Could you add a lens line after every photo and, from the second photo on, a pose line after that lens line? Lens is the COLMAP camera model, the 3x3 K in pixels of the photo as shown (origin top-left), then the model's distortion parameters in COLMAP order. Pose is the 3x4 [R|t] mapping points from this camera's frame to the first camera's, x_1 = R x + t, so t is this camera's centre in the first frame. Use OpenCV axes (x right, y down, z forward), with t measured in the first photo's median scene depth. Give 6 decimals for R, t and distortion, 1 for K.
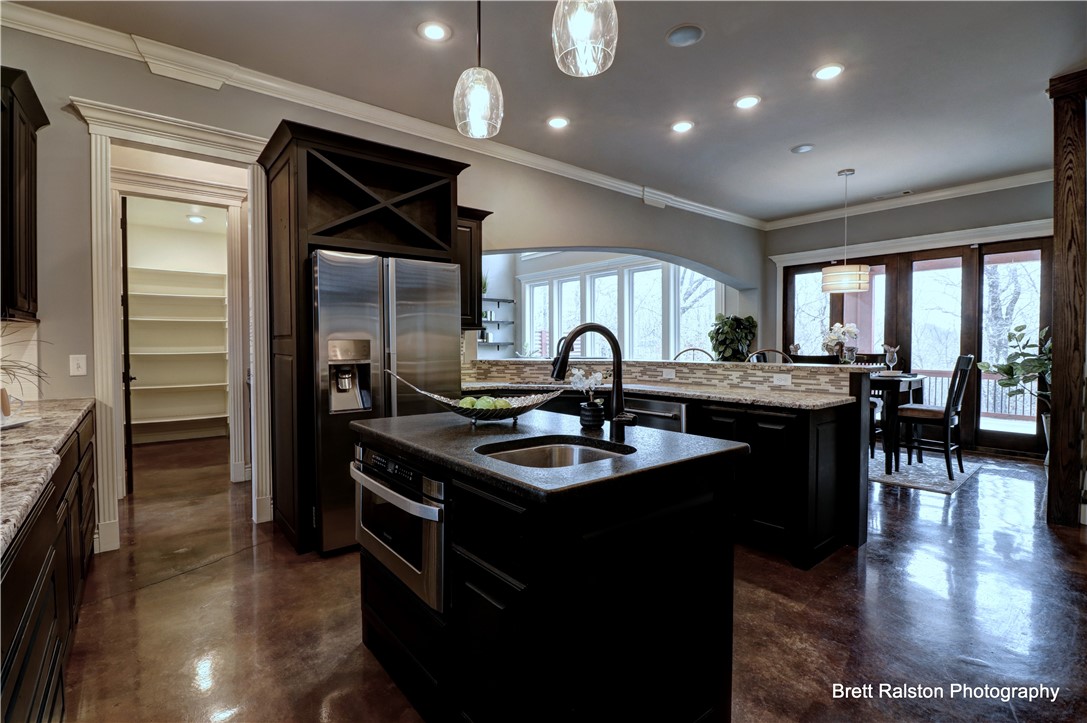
lens RADIAL K [[508.1, 0, 536.9], [0, 508.1, 355.2], [0, 0, 1]] dist [-0.006901, -0.000598]
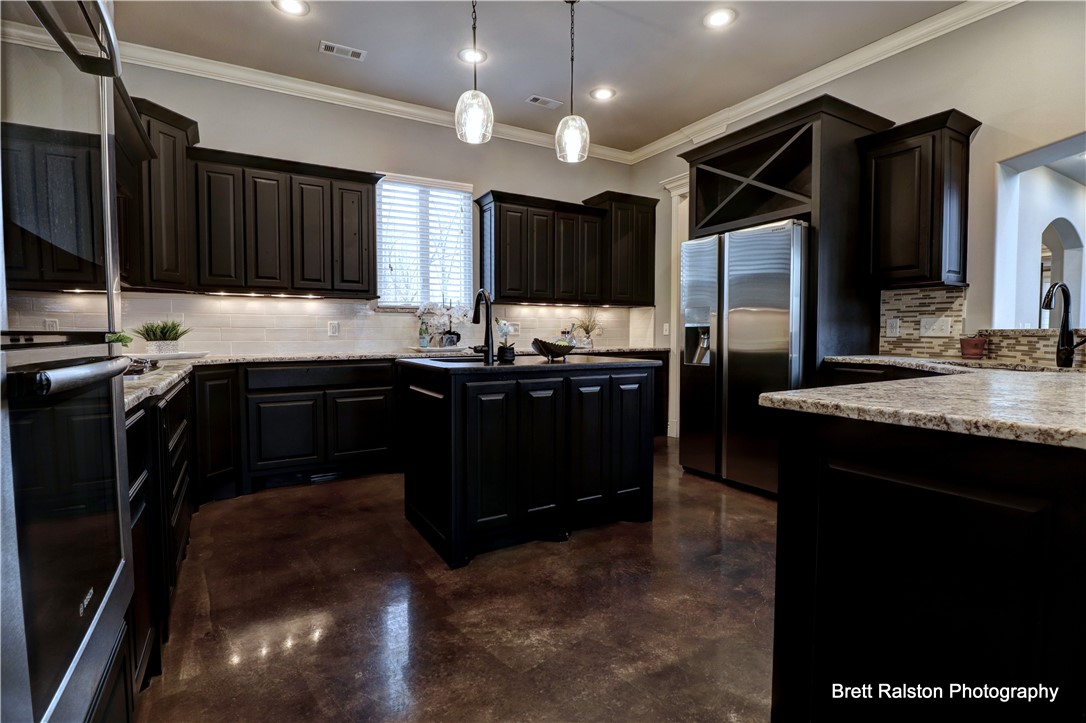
lens RADIAL K [[507.6, 0, 535.9], [0, 507.6, 356.8], [0, 0, 1]] dist [-0.006901, -0.000598]
pose [[-0.139506, 0.046668, -0.989121, 1.103525], [-0.023043, 0.998465, 0.050358, 0.045297], [0.989953, 0.029817, -0.138216, 0.906183]]
